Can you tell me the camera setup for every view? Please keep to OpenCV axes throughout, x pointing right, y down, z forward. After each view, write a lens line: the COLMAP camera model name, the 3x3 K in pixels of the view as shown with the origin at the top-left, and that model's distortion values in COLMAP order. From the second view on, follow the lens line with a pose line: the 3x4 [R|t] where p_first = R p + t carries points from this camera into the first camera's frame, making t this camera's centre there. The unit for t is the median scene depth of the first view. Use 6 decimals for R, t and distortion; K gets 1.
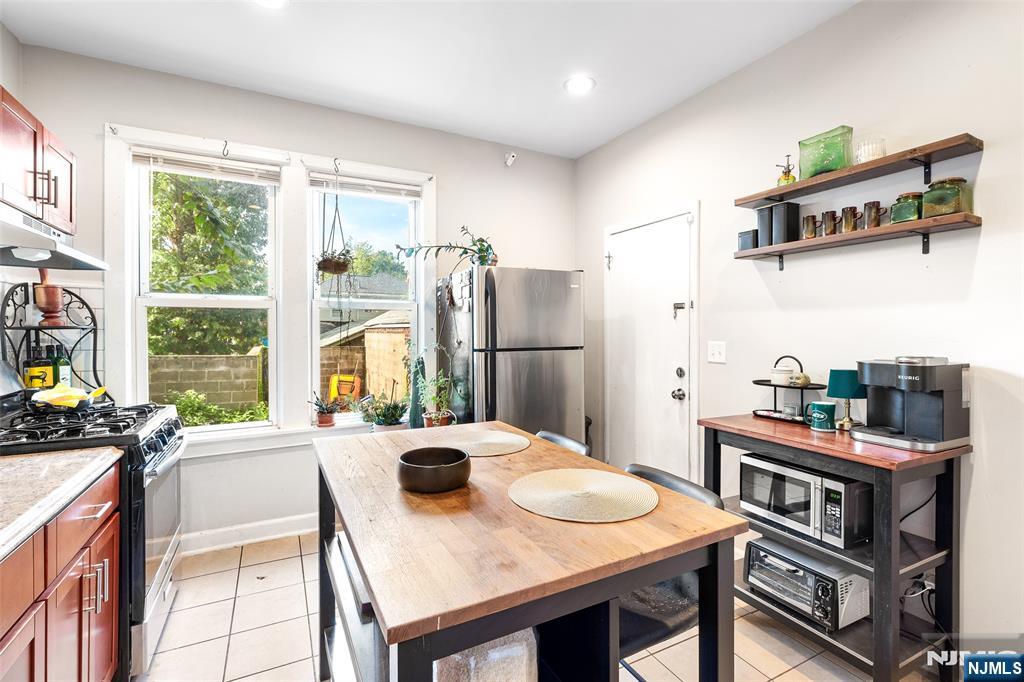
lens RADIAL K [[464.5, 0, 510.1], [0, 464.5, 336.0], [0, 0, 1]] dist [0.000204, 0.001120]
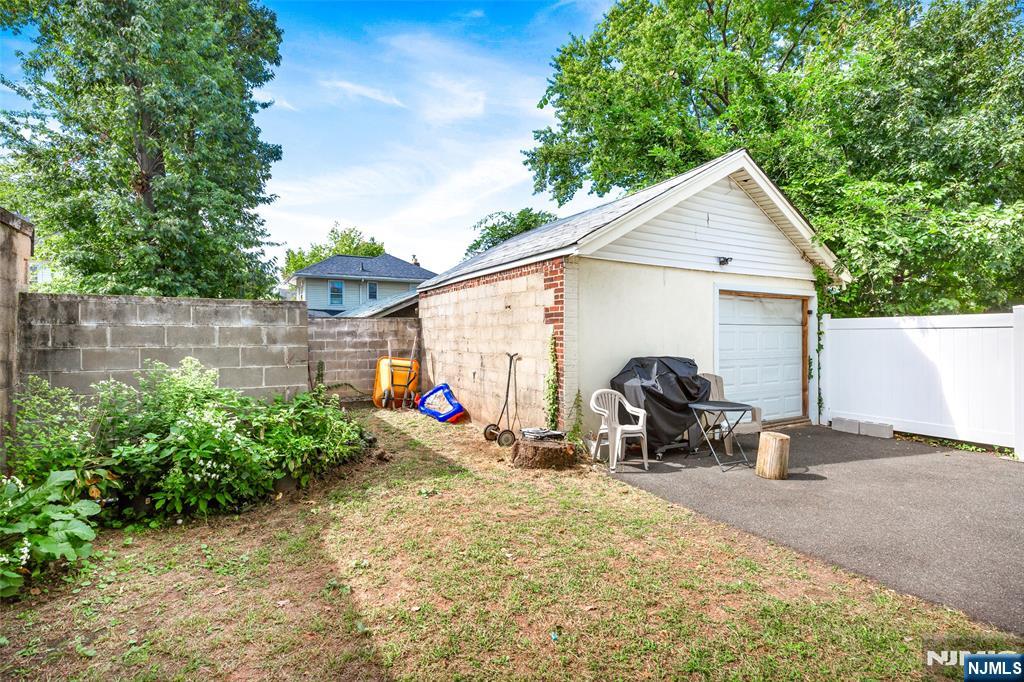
lens RADIAL K [[483.3, 0, 511.6], [0, 483.3, 346.2], [0, 0, 1]] dist [-0.002883, -0.000110]
pose [[0.999166, -0.011788, 0.039089, -0.218487], [0.011240, 0.999836, 0.014203, 0.060246], [-0.039250, -0.013752, 0.999135, 0.280163]]
